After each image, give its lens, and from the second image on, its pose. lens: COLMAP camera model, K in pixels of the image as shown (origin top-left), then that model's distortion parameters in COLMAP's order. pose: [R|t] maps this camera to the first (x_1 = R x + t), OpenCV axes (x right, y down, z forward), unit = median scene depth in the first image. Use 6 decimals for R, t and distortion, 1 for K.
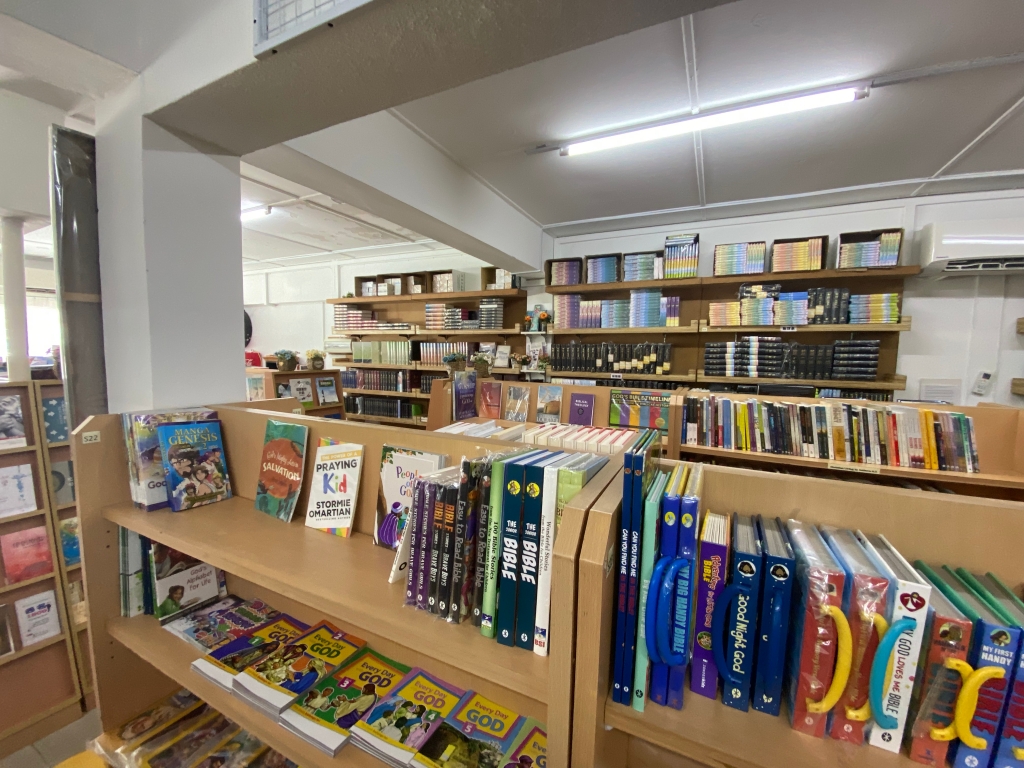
lens RADIAL K [[412.8, 0, 506.9], [0, 412.8, 388.3], [0, 0, 1]] dist [0.009022, -0.015335]
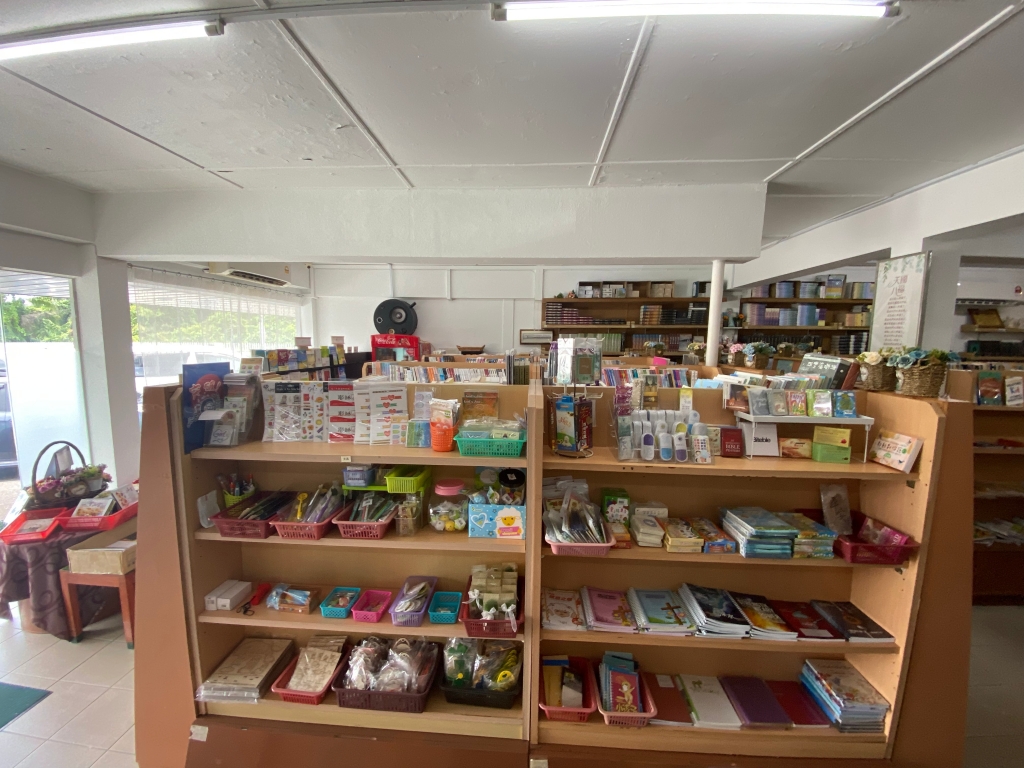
lens RADIAL K [[412.8, 0, 495.9], [0, 412.8, 384.2], [0, 0, 1]] dist [0.009022, -0.015335]
pose [[0.926262, -0.046828, 0.373960, -1.849736], [0.037539, 0.998780, 0.032089, -0.016748], [-0.375007, -0.015685, 0.926889, -0.103969]]
